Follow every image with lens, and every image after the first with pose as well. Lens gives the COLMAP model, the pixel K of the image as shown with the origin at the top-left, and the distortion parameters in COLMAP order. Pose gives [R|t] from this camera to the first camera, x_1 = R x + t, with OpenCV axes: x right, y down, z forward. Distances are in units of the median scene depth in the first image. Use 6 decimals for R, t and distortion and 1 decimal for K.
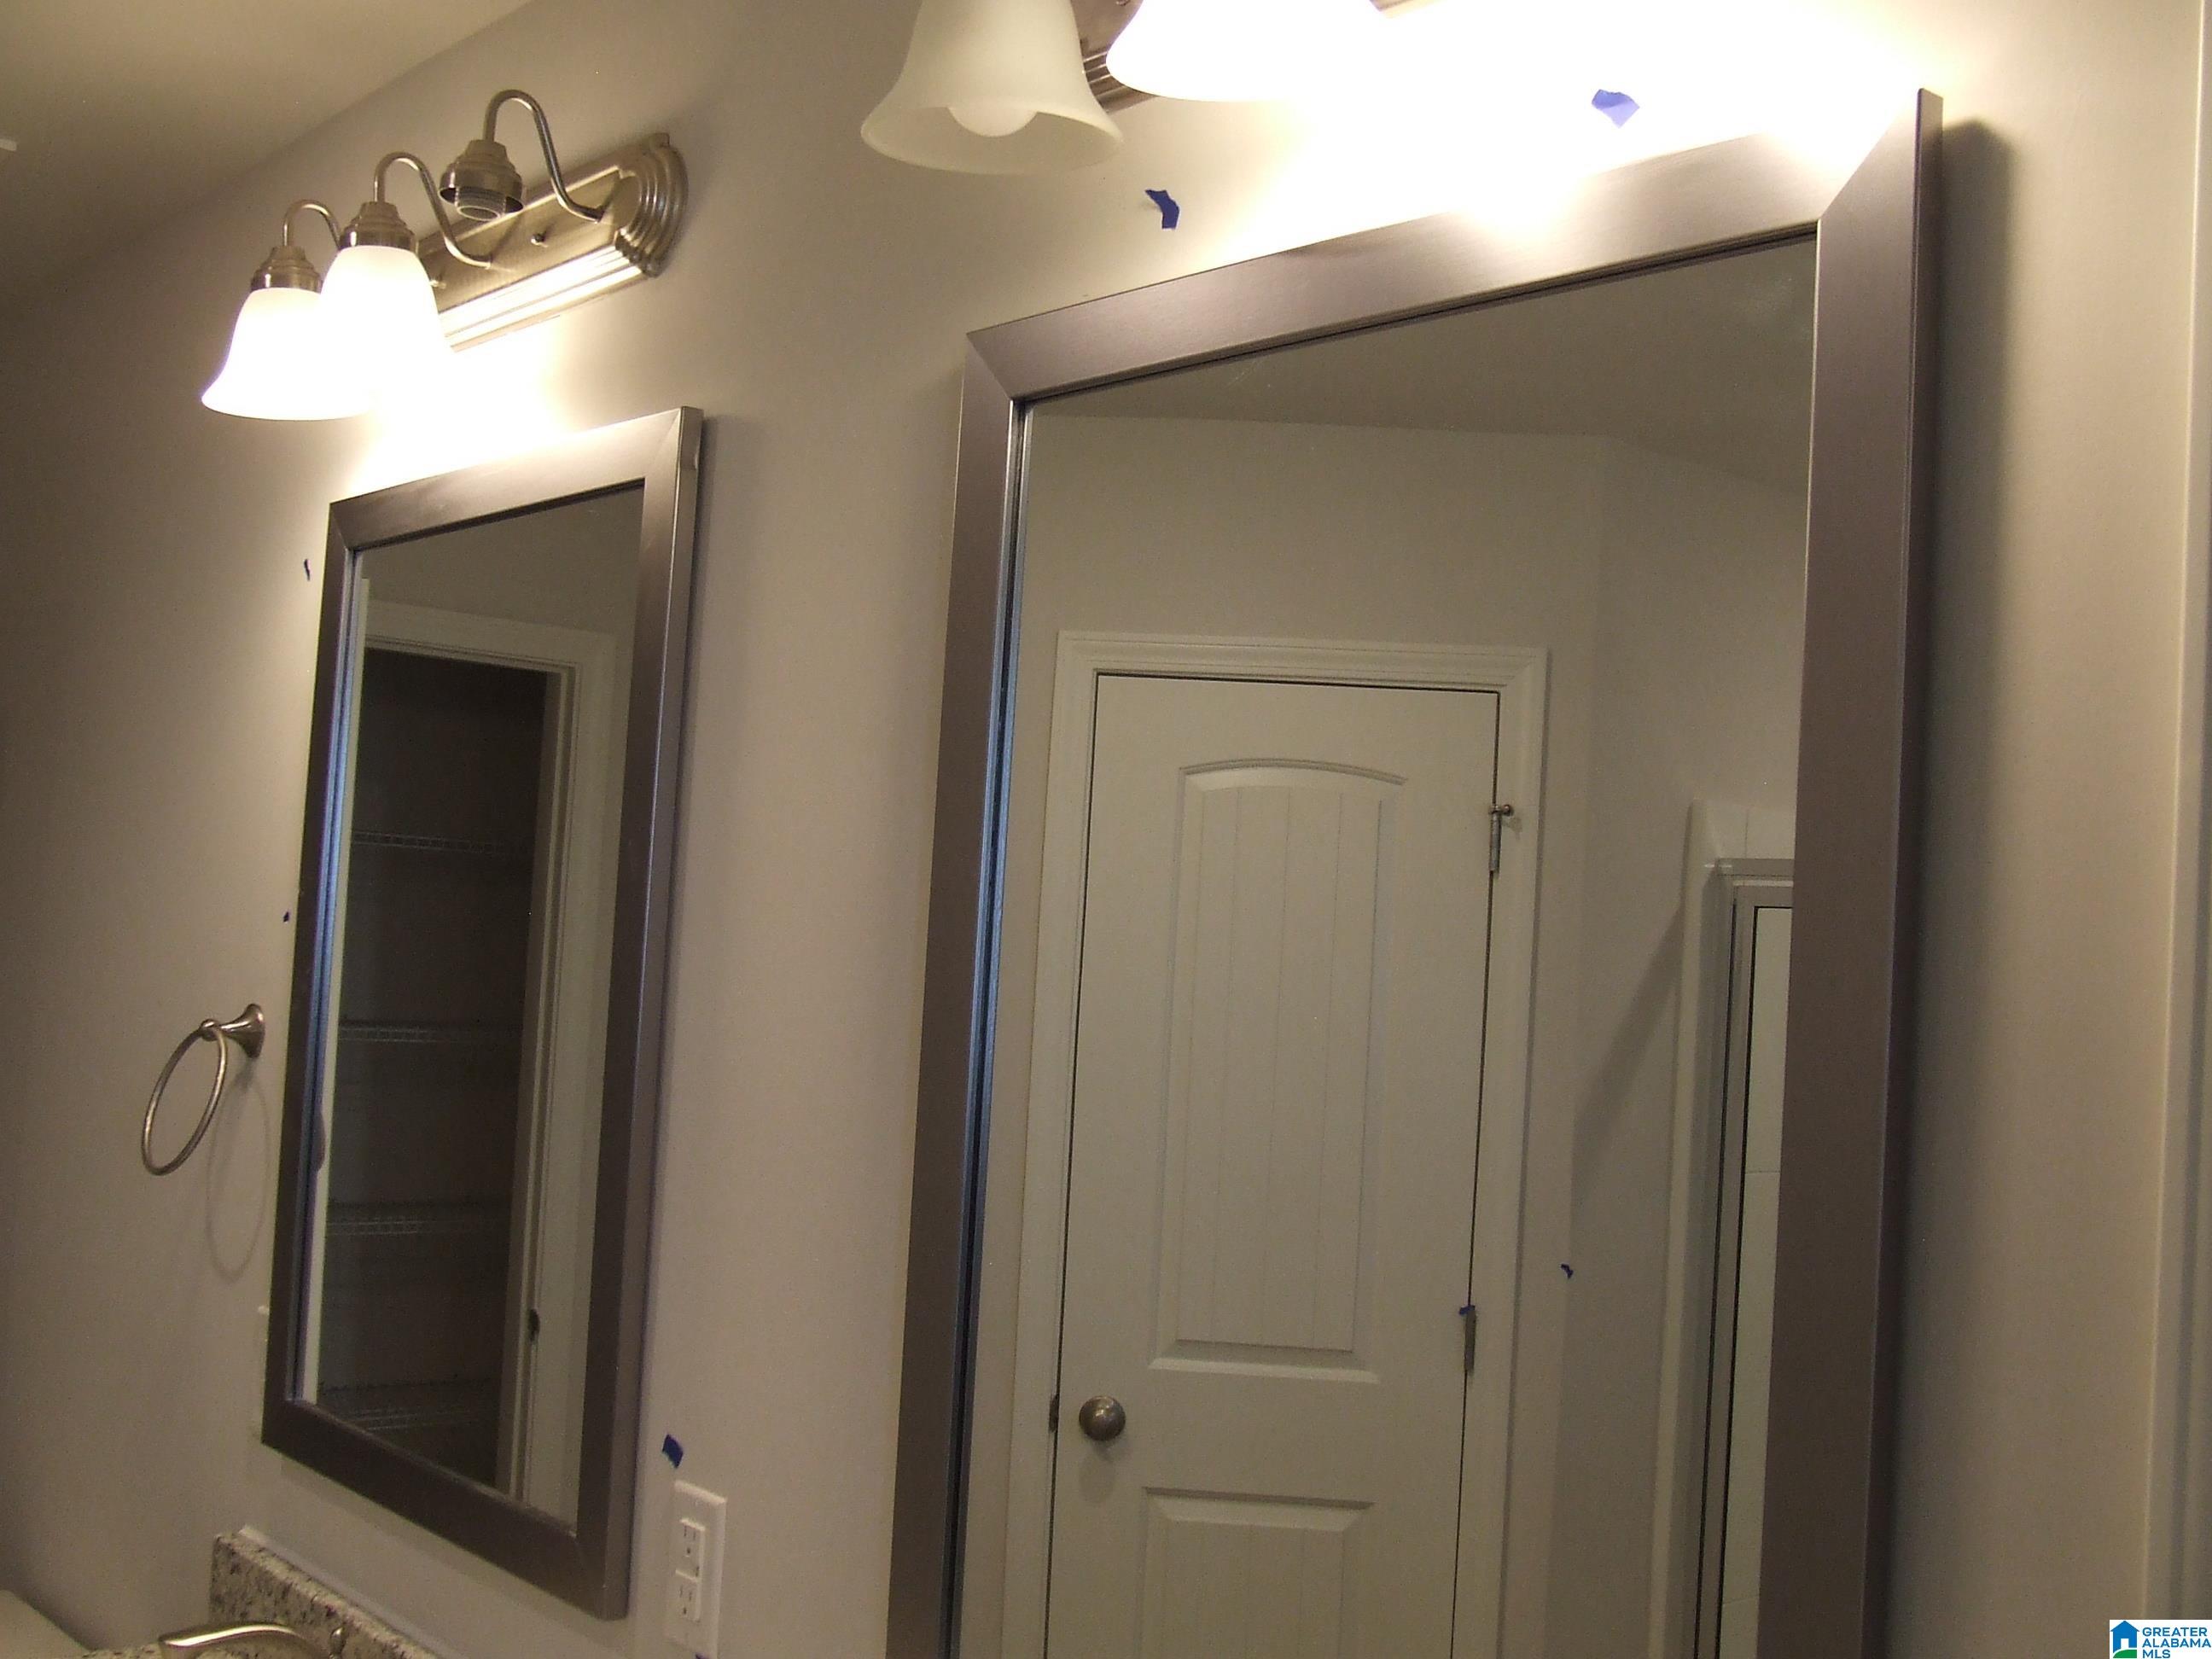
lens RADIAL K [[2420.1, 0, 1089.5], [0, 2420.1, 816.8], [0, 0, 1]] dist [-0.060006, 0.000000]
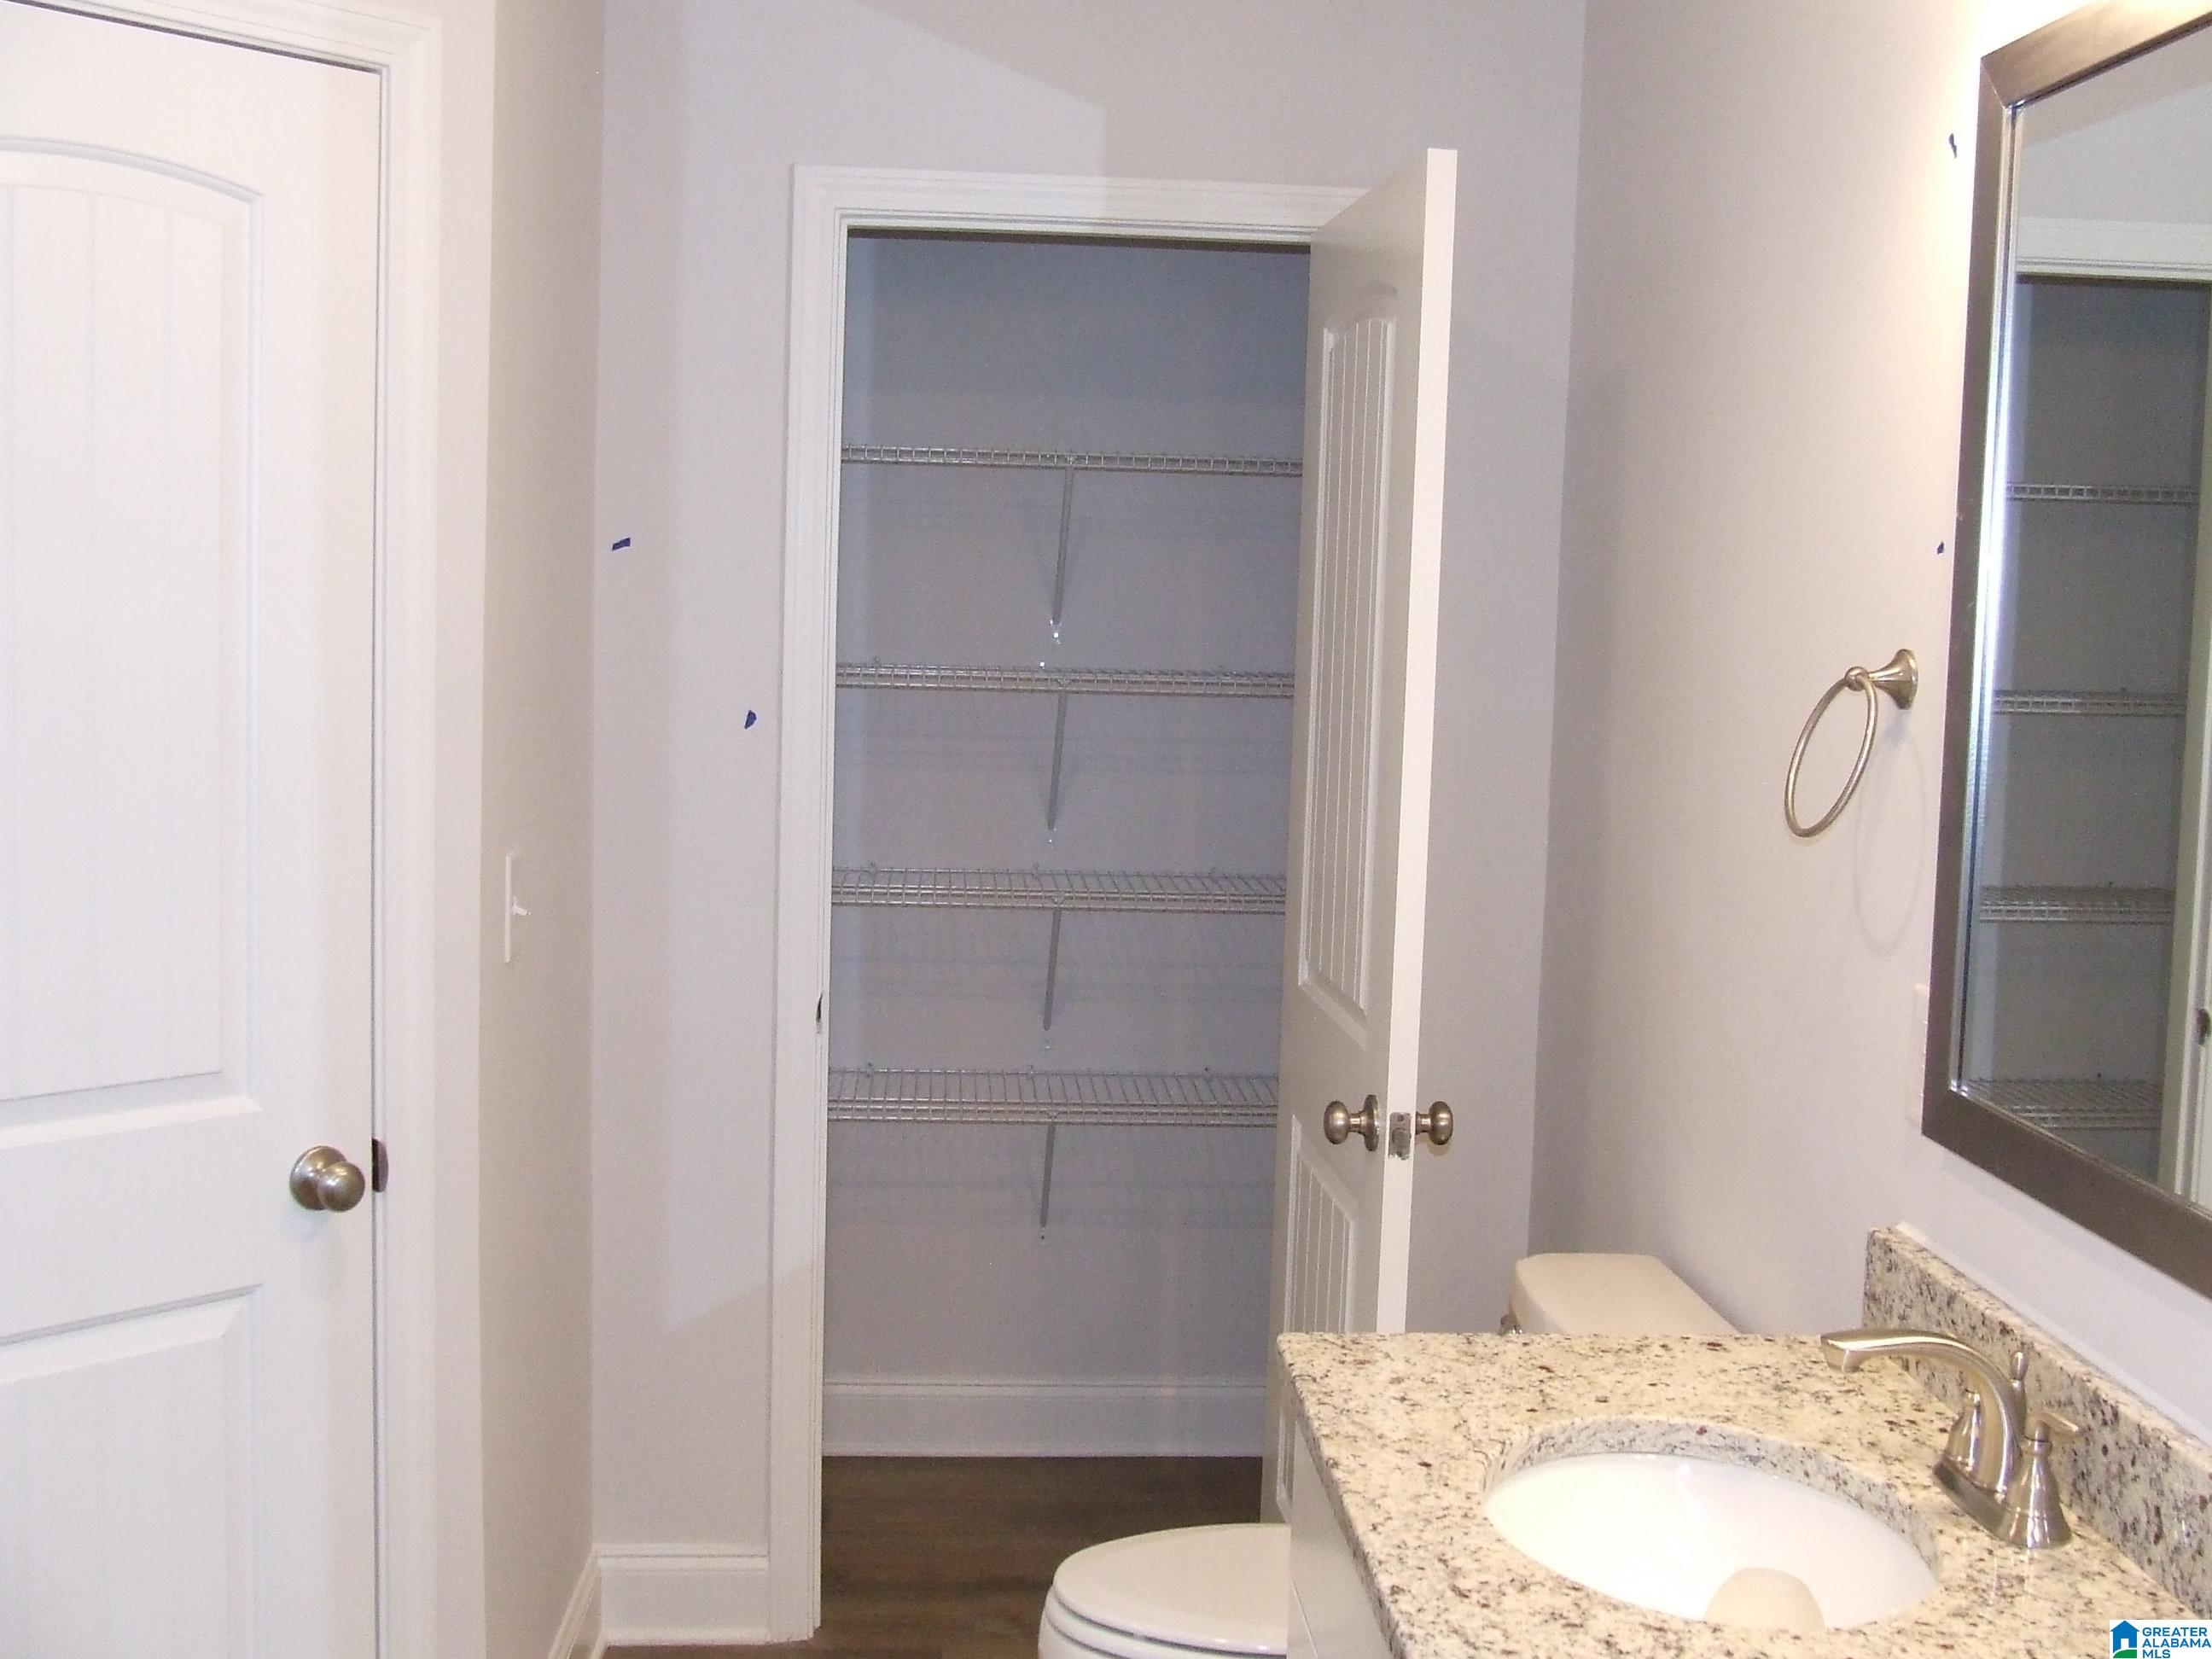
lens RADIAL K [[2420.1, 0, 1070.2], [0, 2420.1, 811.1], [0, 0, 1]] dist [-0.060006, 0.000000]
pose [[0.796618, 0.018600, -0.604197, -0.058414], [0.056696, 0.992821, 0.105316, 0.027815], [0.601819, -0.118152, 0.789844, 0.108272]]
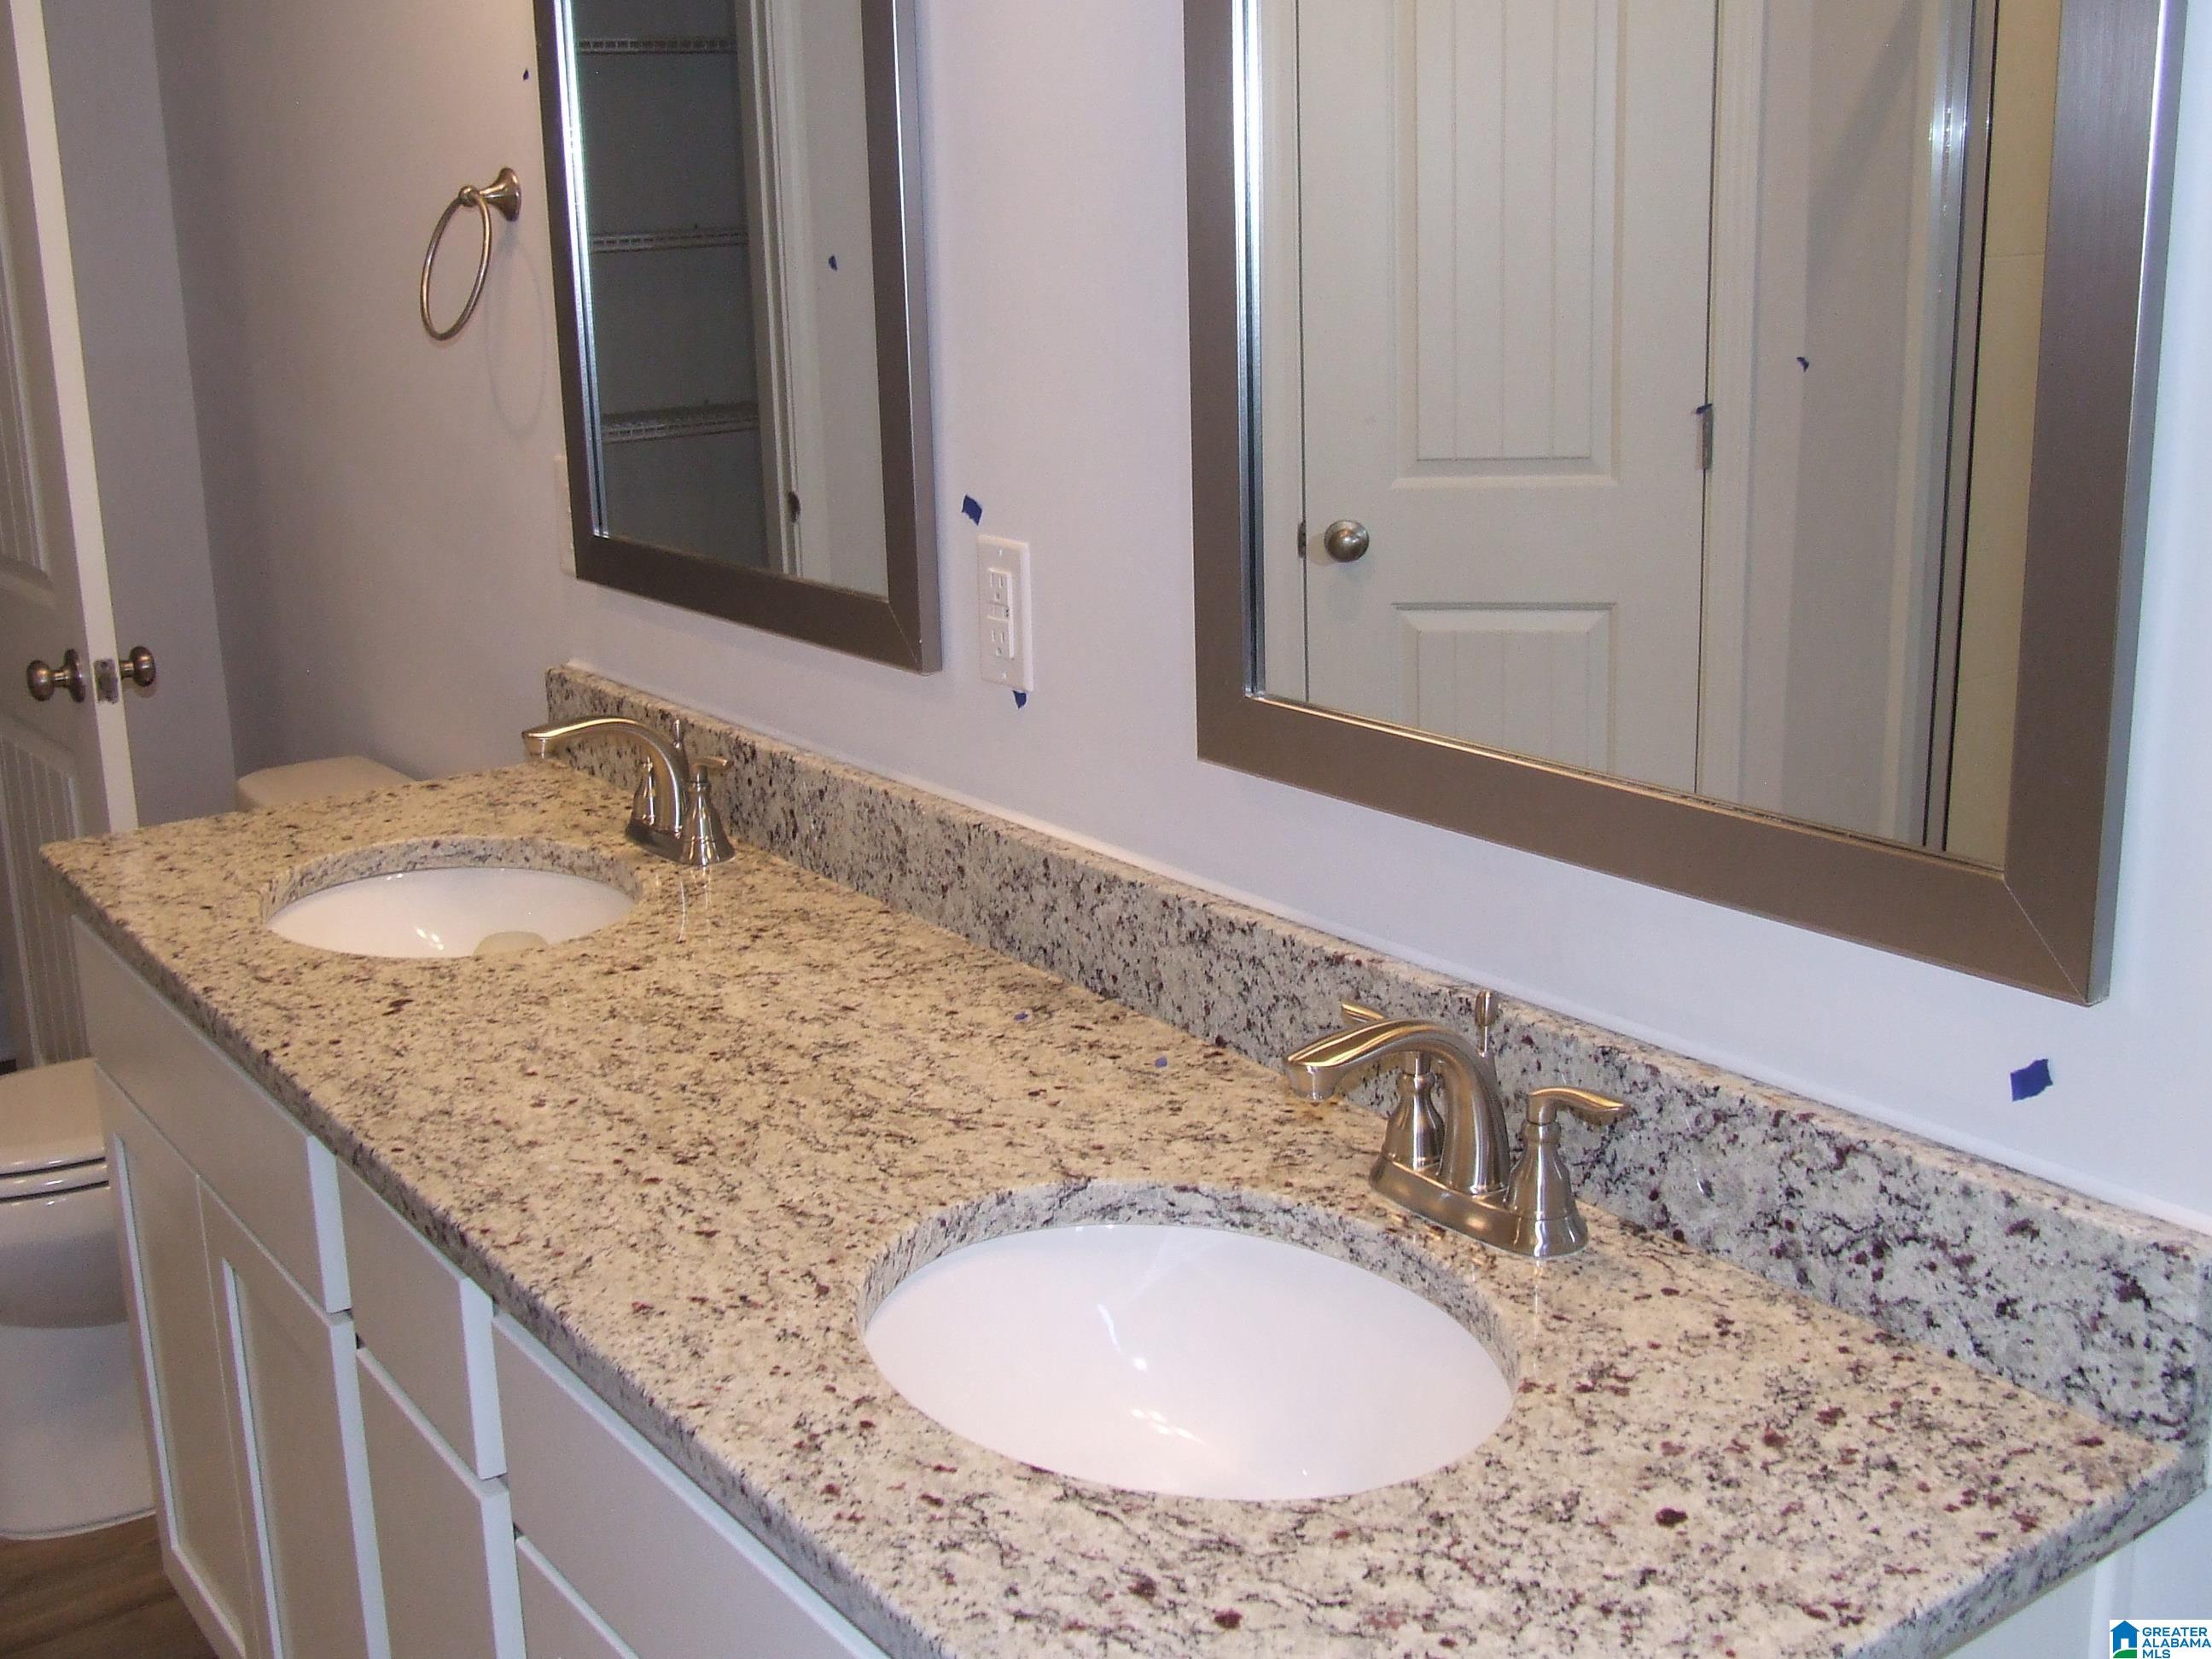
lens RADIAL K [[2420.1, 0, 1083.9], [0, 2420.1, 806.0], [0, 0, 1]] dist [-0.060006, 0.000000]
pose [[0.993299, -0.060912, -0.098217, -0.019322], [0.088395, 0.947887, 0.306100, 0.047073], [0.074454, -0.312731, 0.946919, -0.043376]]
